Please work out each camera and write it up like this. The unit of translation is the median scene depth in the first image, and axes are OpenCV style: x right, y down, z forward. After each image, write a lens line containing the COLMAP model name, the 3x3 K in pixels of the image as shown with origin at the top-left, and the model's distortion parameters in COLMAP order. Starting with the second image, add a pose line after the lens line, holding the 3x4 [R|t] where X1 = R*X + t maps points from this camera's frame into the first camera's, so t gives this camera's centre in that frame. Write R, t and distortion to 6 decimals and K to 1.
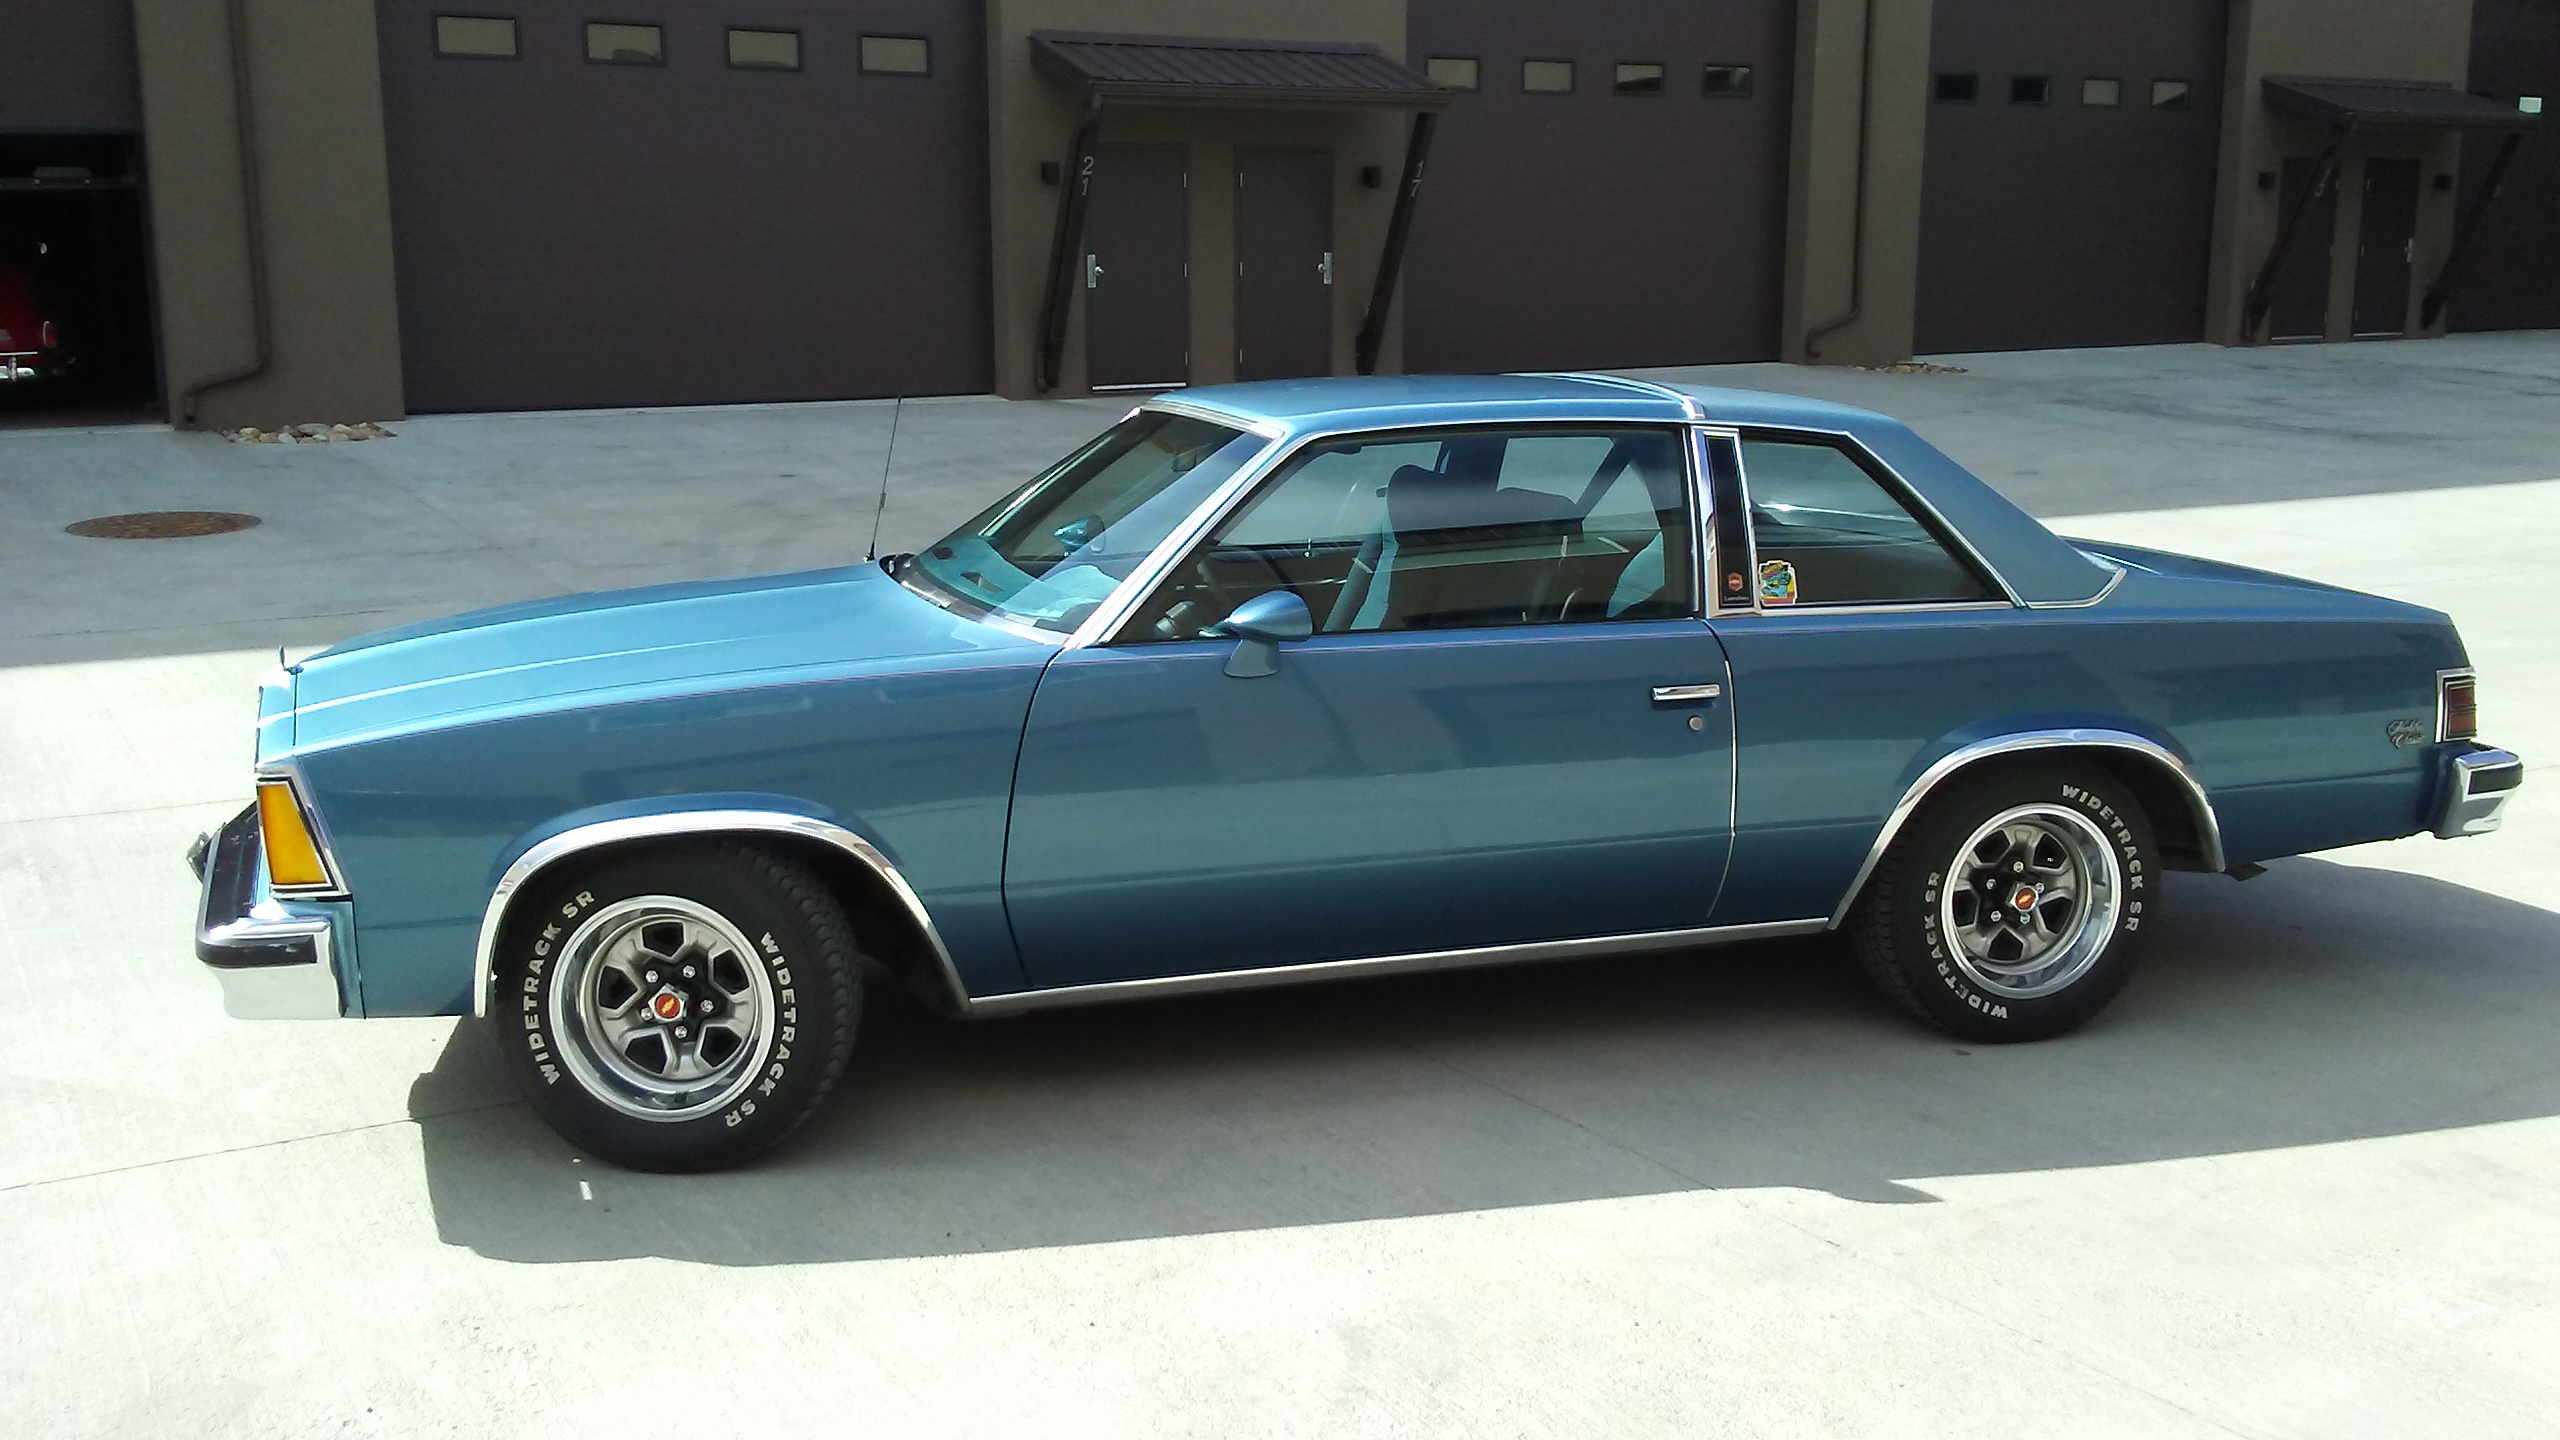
lens RADIAL K [[2431.8, 0, 1280.0], [0, 2431.8, 720.0], [0, 0, 1]] dist [0.103193, -0.242549]
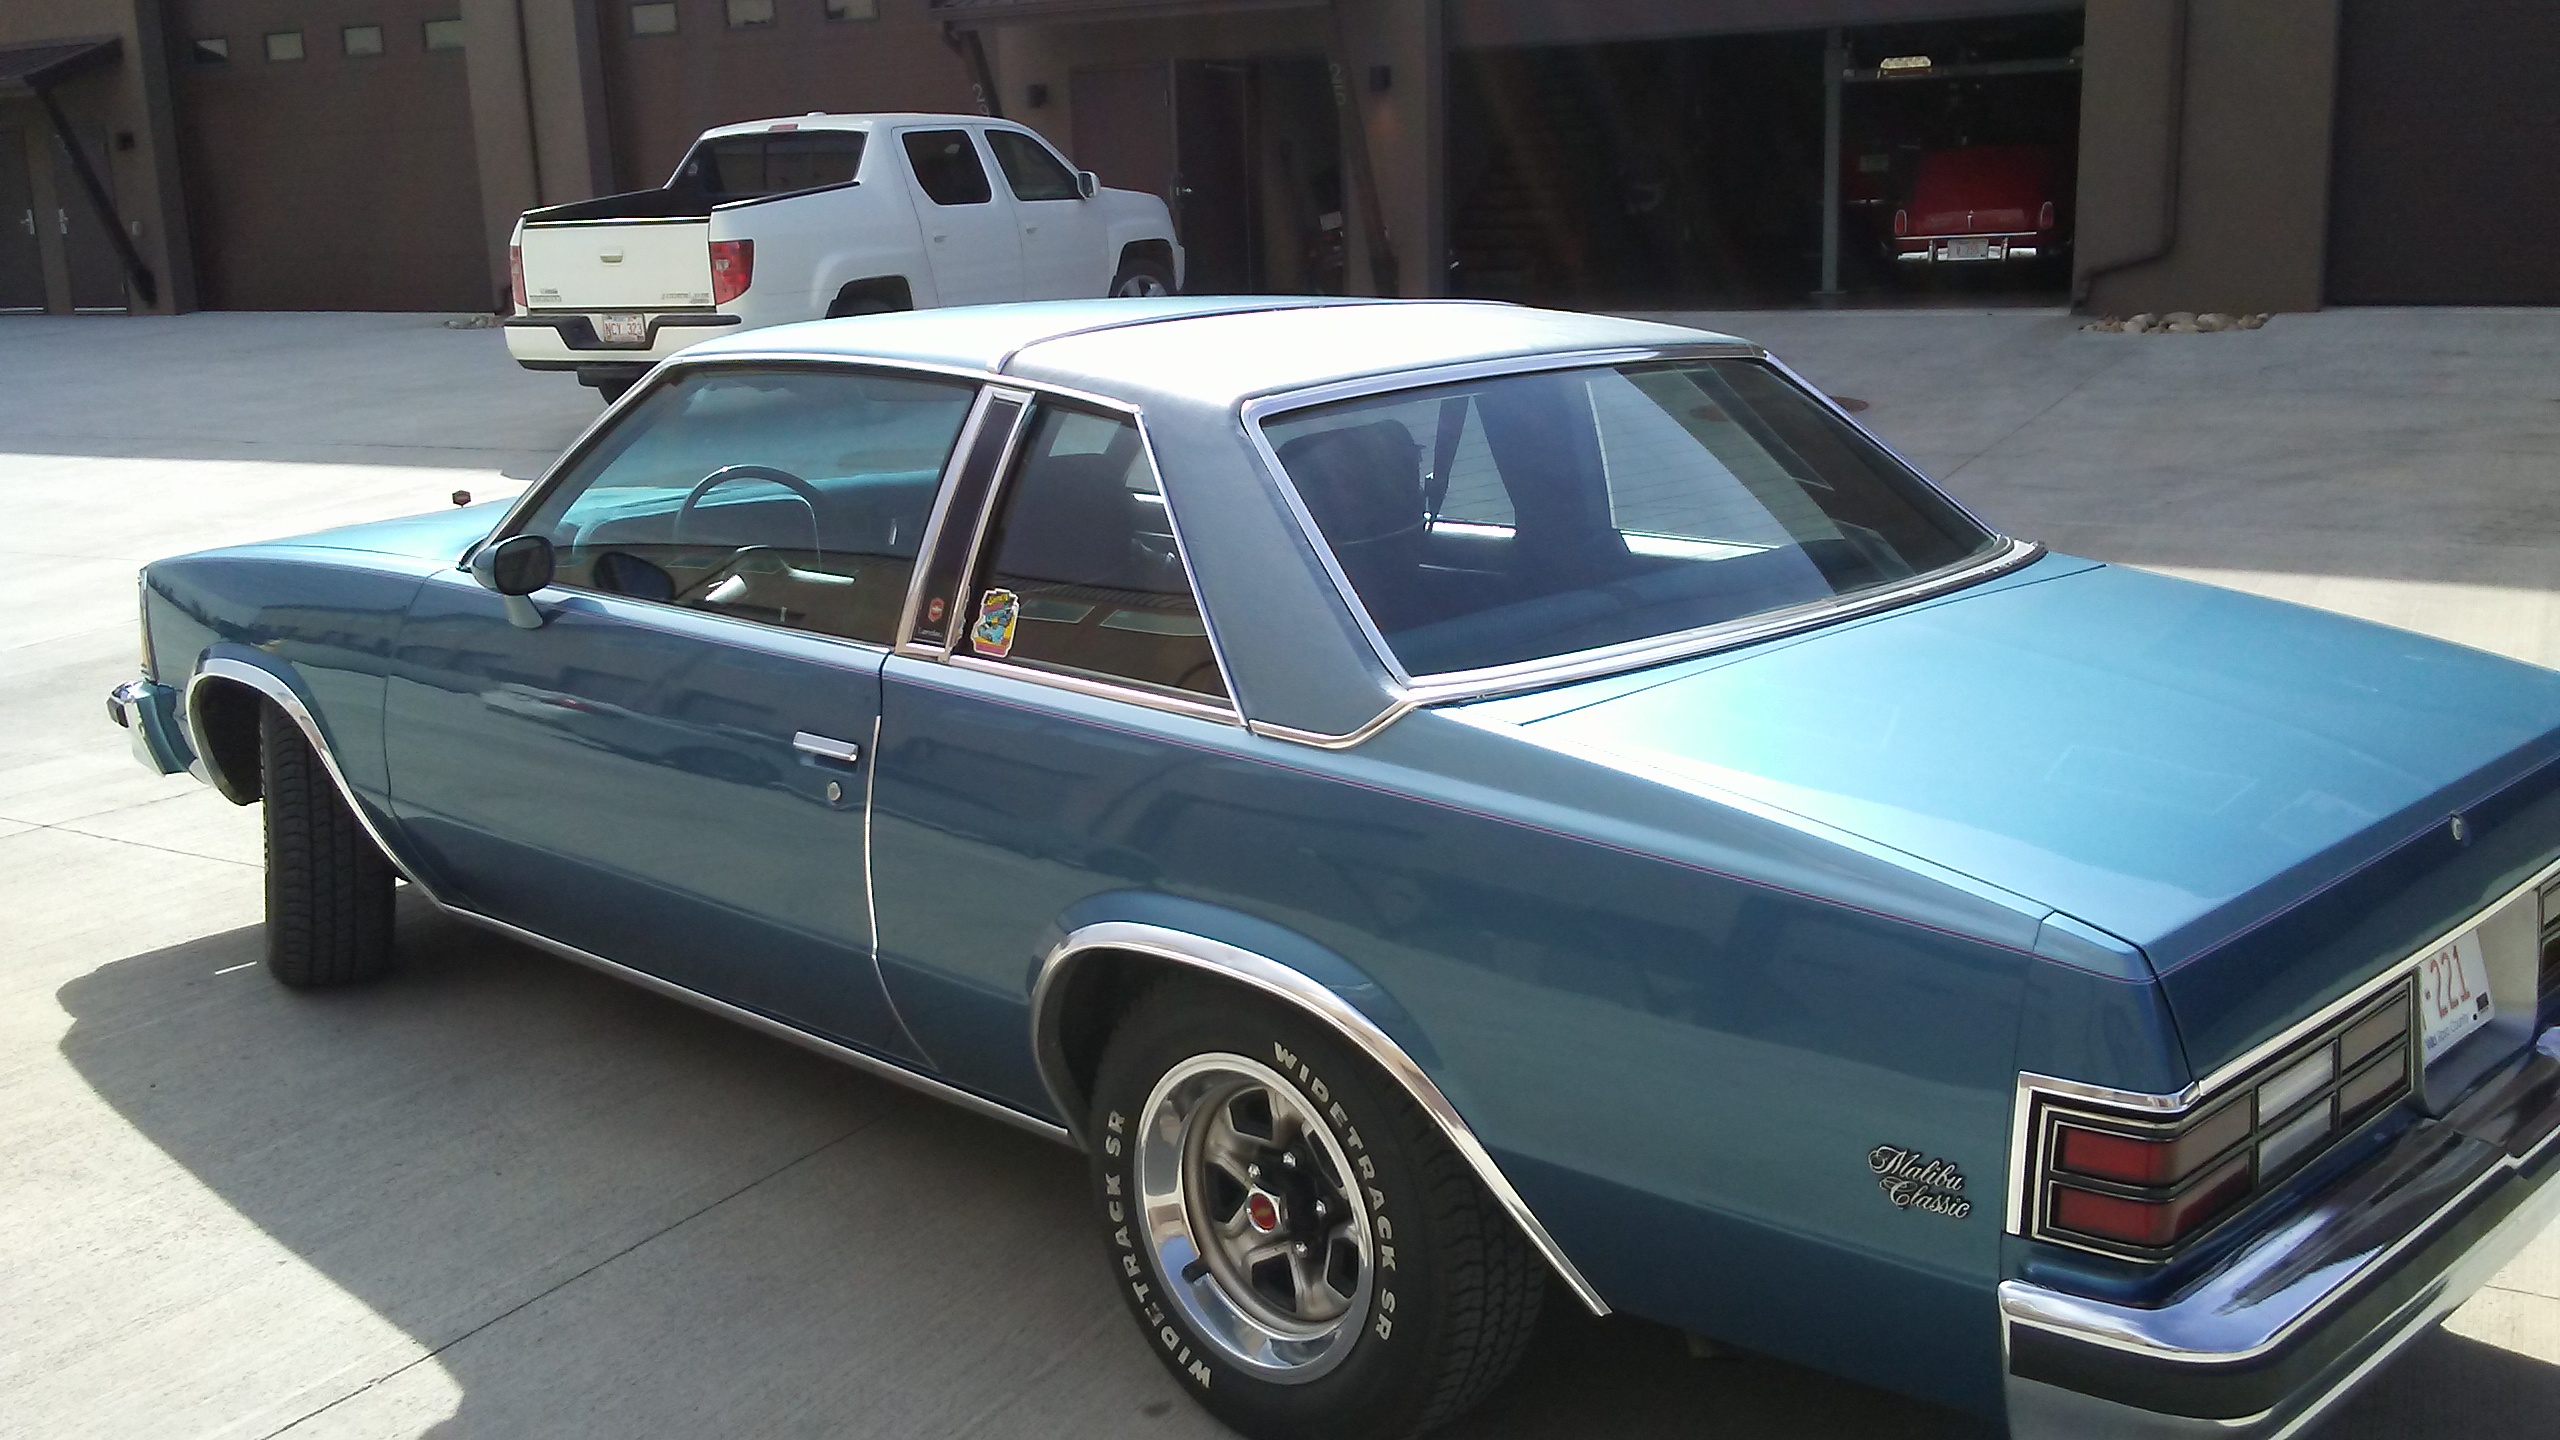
lens RADIAL K [[2431.8, 0, 1280.0], [0, 2431.8, 720.0], [0, 0, 1]] dist [0.103193, -0.242549]
pose [[0.487232, 0.180784, -0.854355, 0.787663], [-0.137405, 0.982021, 0.129438, -0.121801], [0.862395, 0.054327, 0.503313, 0.691797]]
